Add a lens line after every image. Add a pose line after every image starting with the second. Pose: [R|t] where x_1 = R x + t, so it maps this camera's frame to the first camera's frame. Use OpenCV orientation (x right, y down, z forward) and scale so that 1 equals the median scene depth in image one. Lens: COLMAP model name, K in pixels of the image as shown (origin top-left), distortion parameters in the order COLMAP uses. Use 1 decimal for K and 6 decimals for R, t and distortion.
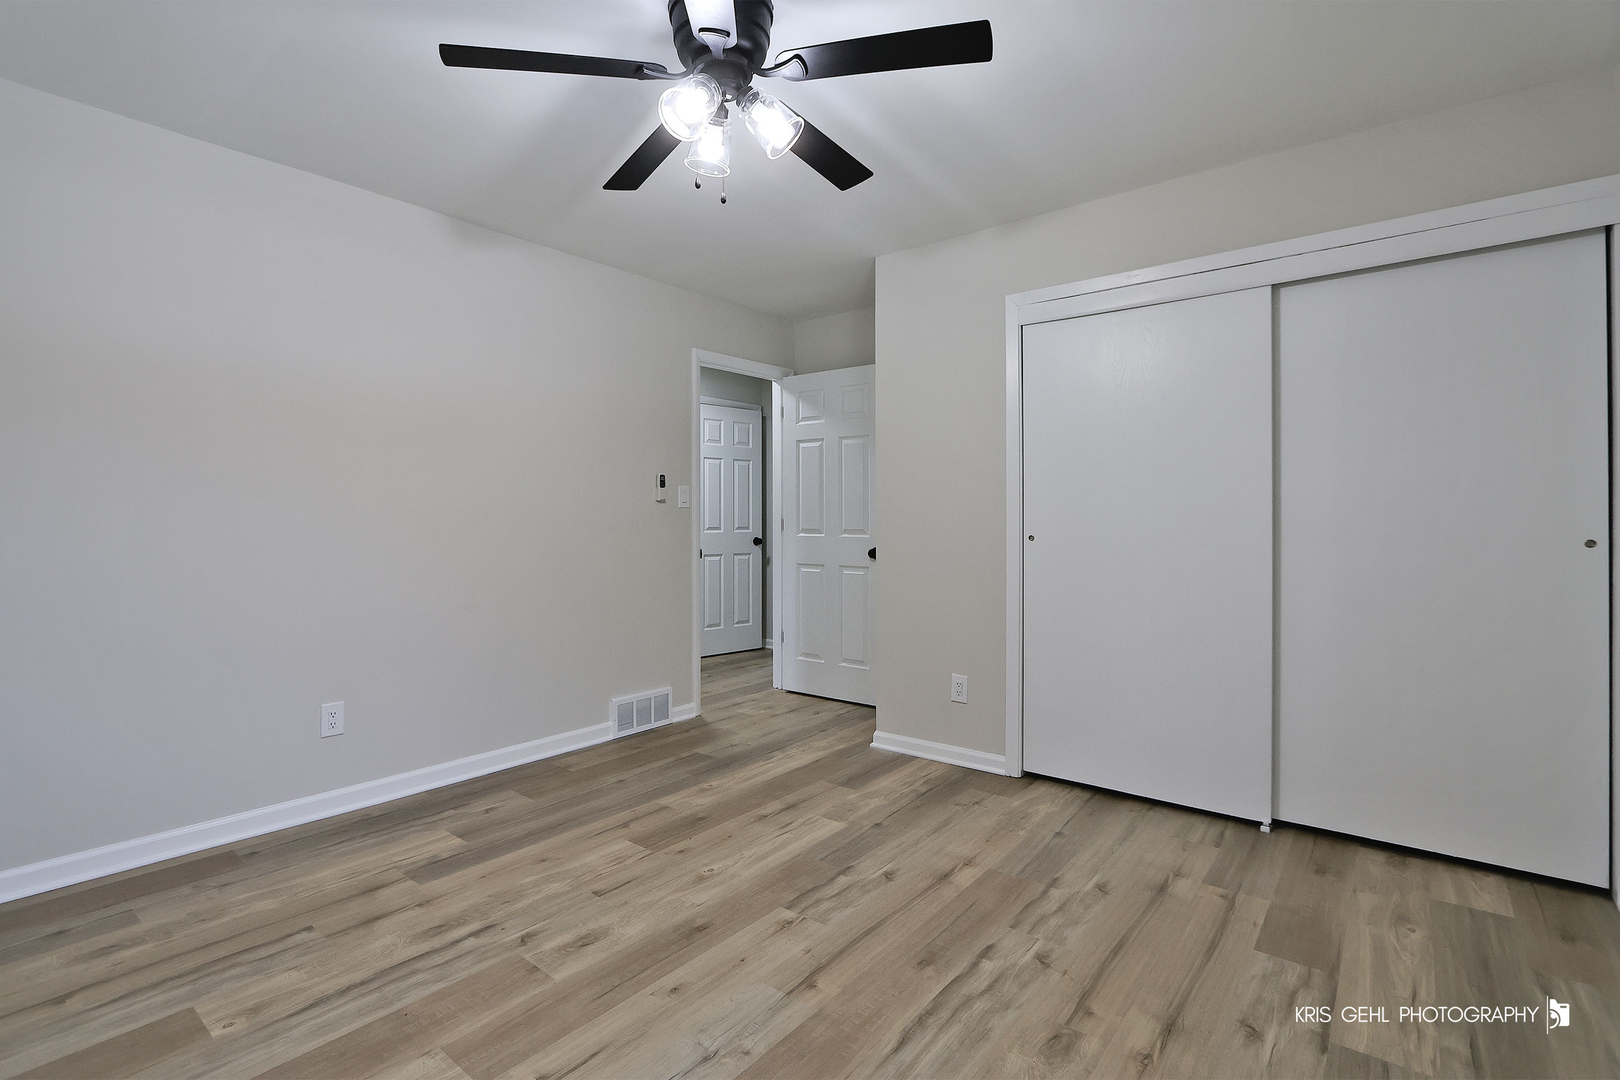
lens RADIAL K [[750.4, 0, 809.8], [0, 750.4, 532.4], [0, 0, 1]] dist [-0.011110, -0.000767]
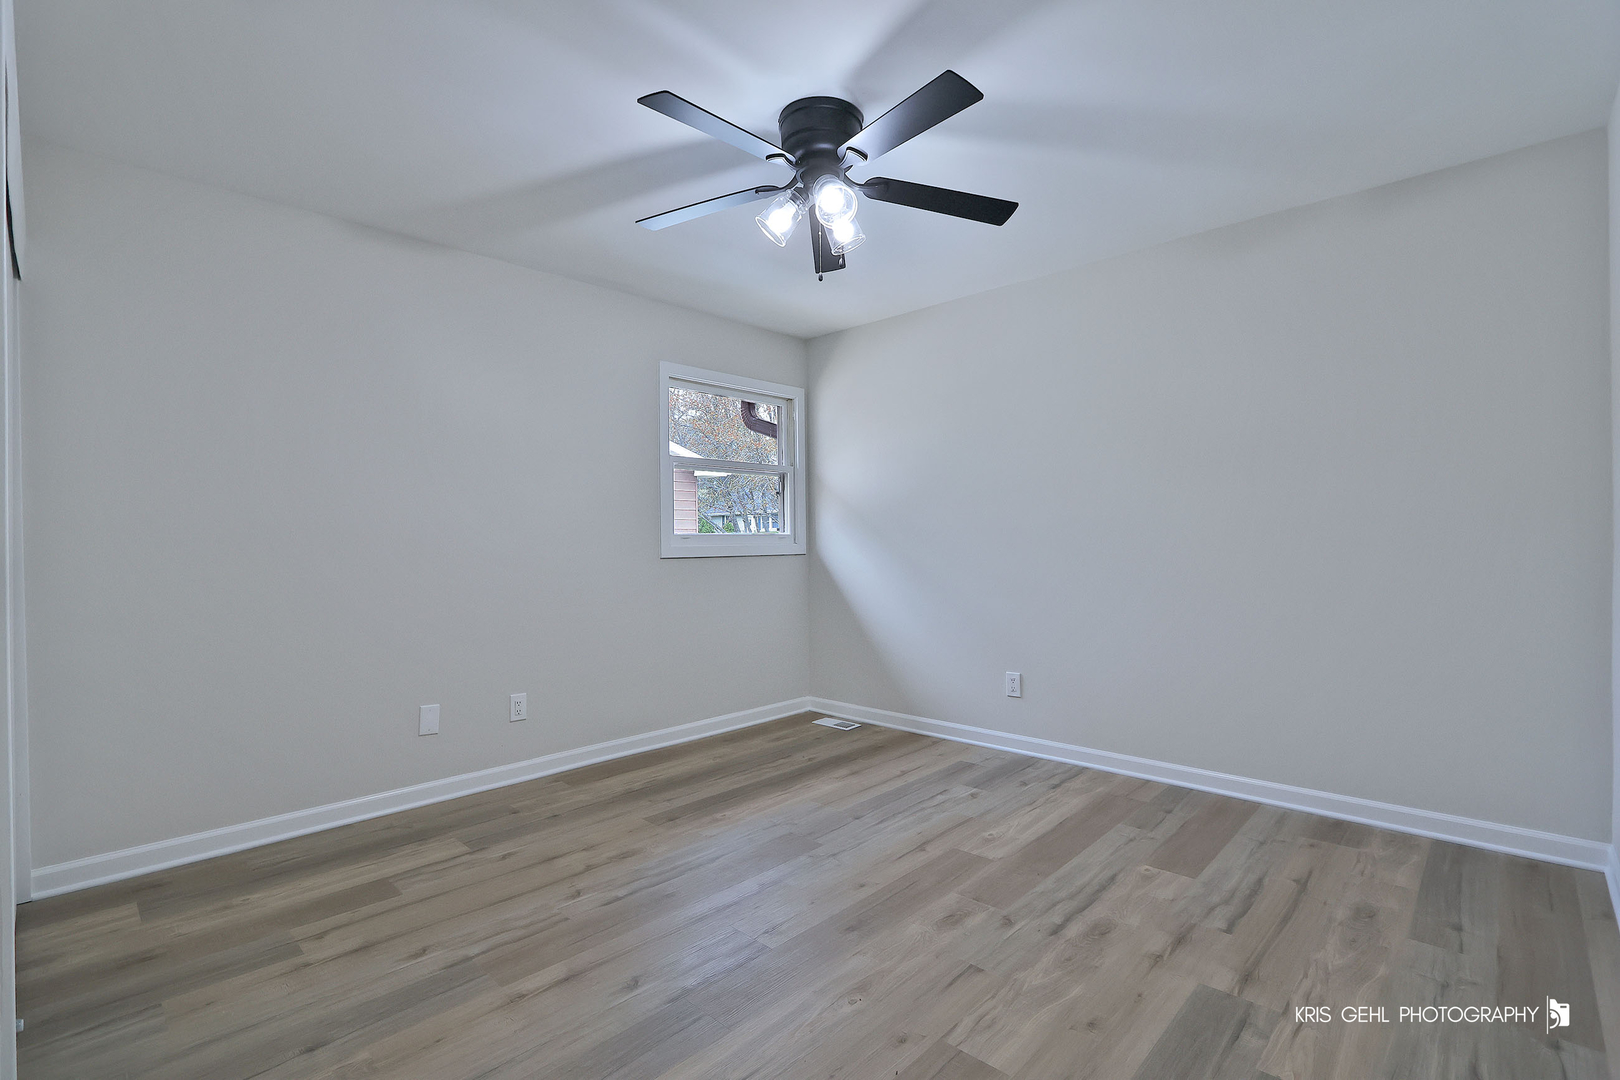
lens RADIAL K [[750.4, 0, 796.3], [0, 750.4, 540.2], [0, 0, 1]] dist [-0.011110, -0.000767]
pose [[-0.993237, 0.012158, 0.115469, -0.196540], [0.014389, 0.999725, 0.018504, -0.042804], [-0.115213, 0.020040, -0.993139, 2.040173]]
